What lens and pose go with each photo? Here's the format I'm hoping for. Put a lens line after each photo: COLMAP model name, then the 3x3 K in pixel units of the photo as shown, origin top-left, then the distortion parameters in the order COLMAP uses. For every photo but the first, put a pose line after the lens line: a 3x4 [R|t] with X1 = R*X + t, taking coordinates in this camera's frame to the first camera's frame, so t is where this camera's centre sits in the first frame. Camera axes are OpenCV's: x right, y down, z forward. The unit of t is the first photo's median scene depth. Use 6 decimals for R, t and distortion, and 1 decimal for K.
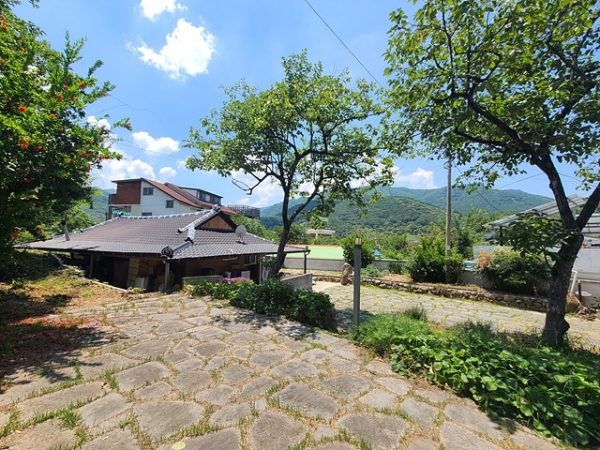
lens RADIAL K [[243.0, 0, 299.1], [0, 243.0, 225.2], [0, 0, 1]] dist [-0.011665, 0.000801]
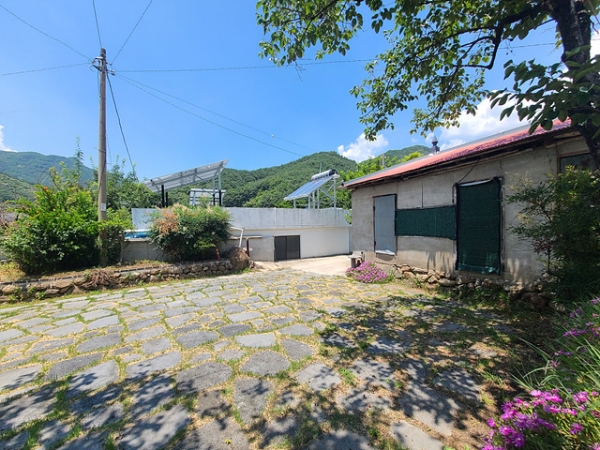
lens RADIAL K [[243.0, 0, 298.6], [0, 243.0, 223.5], [0, 0, 1]] dist [-0.011665, 0.000801]
pose [[0.164541, -0.018948, 0.986188, 0.118140], [-0.056729, 0.997979, 0.028640, 0.100800], [-0.984738, -0.060658, 0.163134, 0.480137]]
